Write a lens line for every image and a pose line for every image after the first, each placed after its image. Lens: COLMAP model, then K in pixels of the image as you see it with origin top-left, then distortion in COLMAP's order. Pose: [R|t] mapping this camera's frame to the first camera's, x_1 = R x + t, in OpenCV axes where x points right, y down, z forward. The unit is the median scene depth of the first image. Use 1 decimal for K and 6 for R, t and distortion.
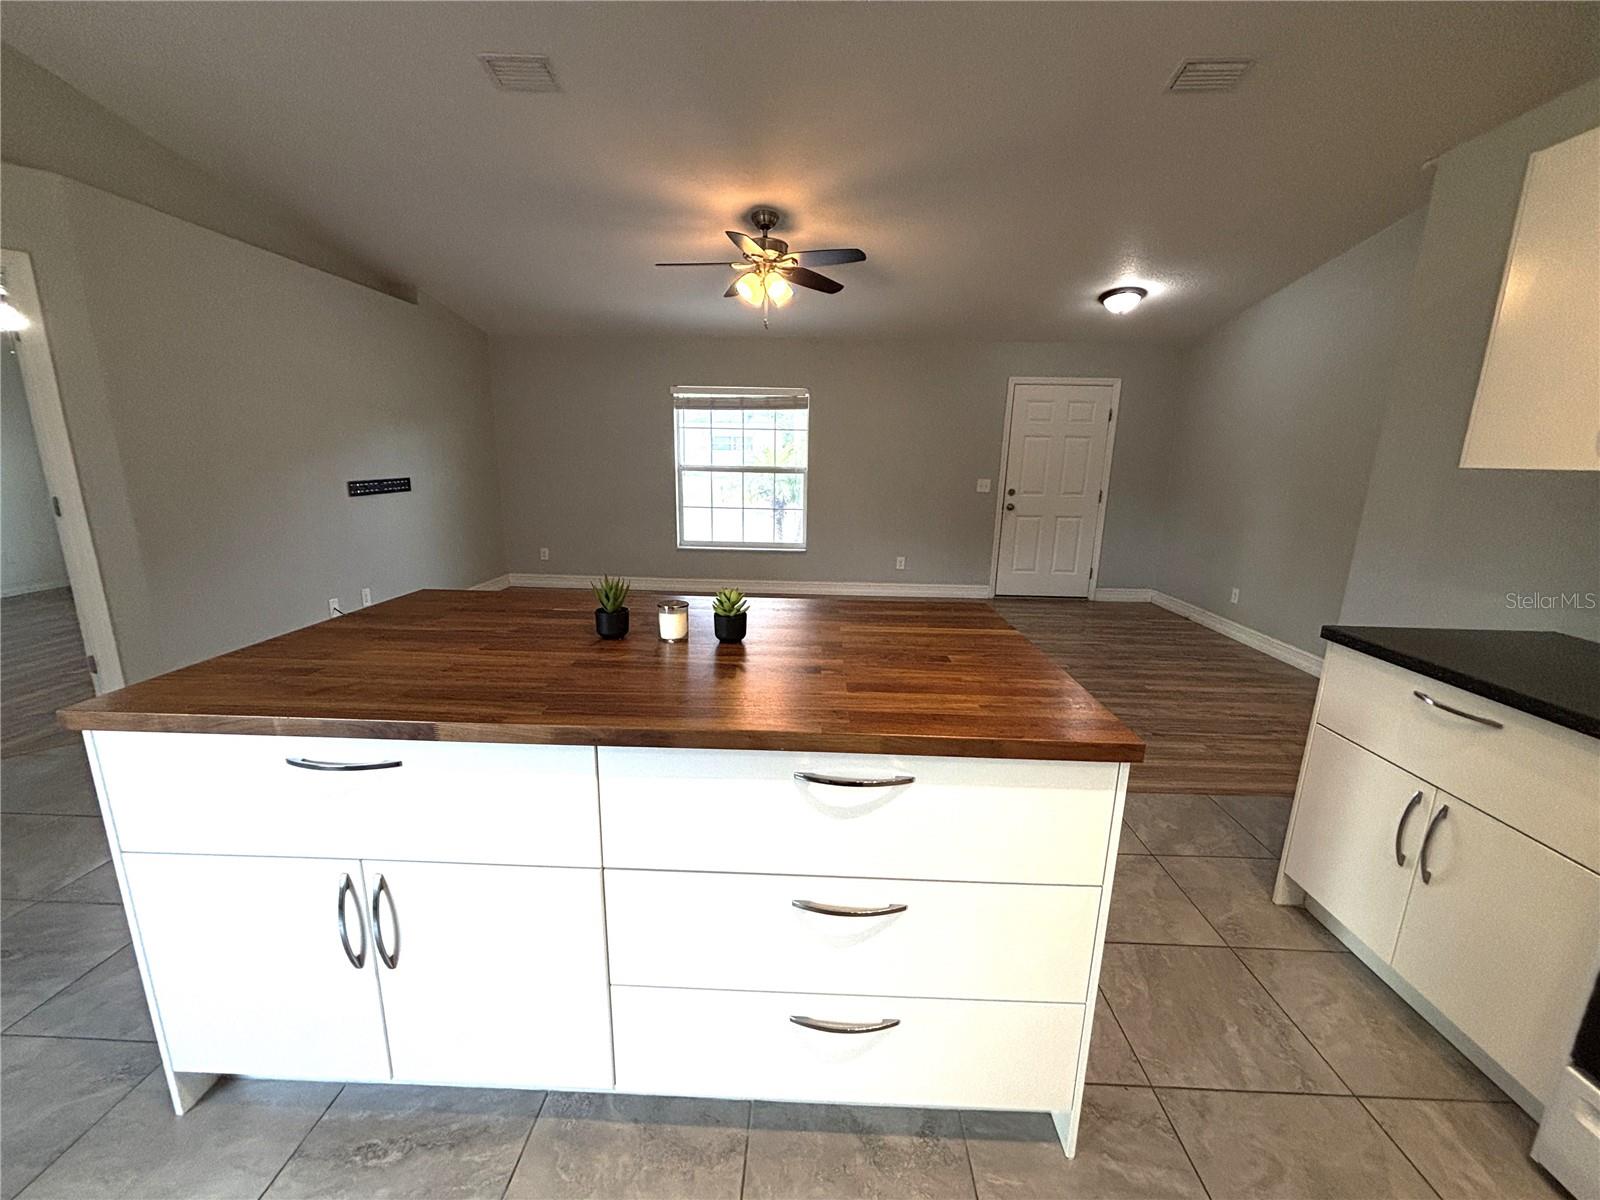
lens RADIAL K [[648.1, 0, 798.9], [0, 648.1, 604.9], [0, 0, 1]] dist [0.007723, 0.001160]
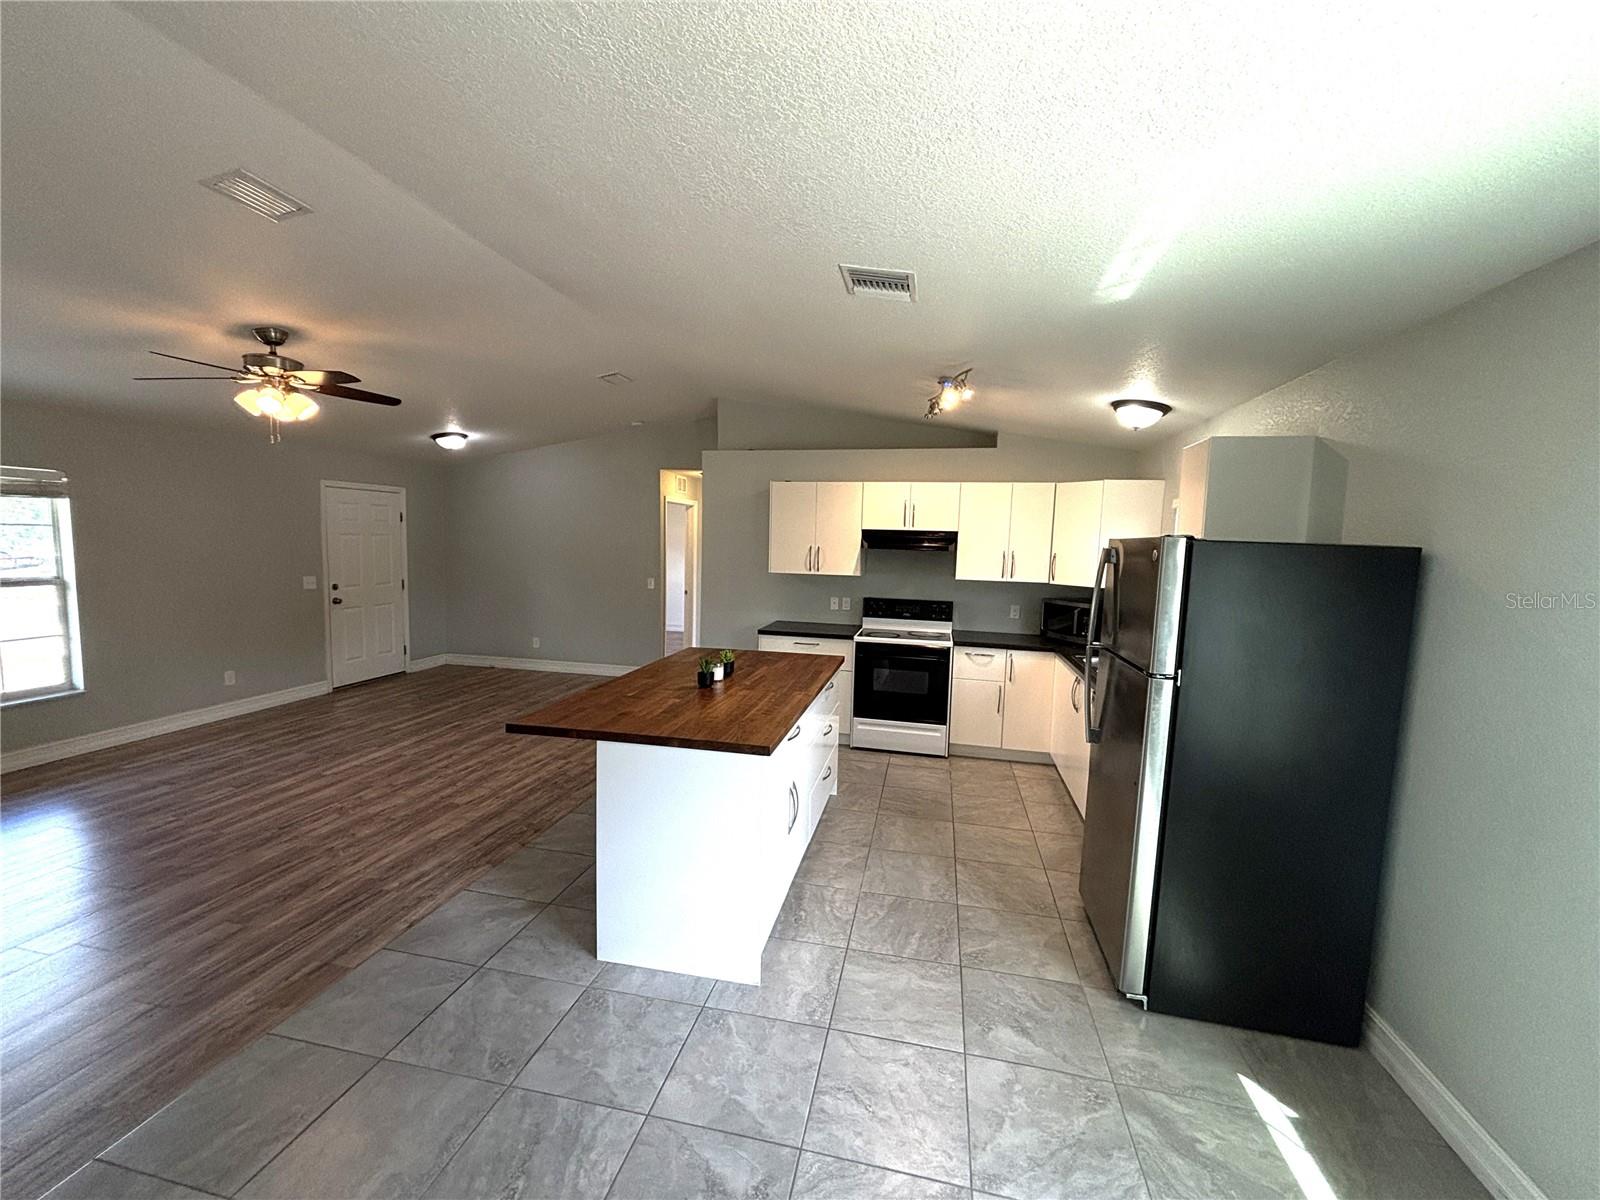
lens RADIAL K [[648.1, 0, 807.6], [0, 648.1, 598.4], [0, 0, 1]] dist [0.007723, 0.001160]
pose [[0.166953, -0.100442, 0.980835, -0.581206], [0.198889, 0.977778, 0.066275, -0.075603], [-0.965696, 0.184013, 0.183220, 0.082844]]
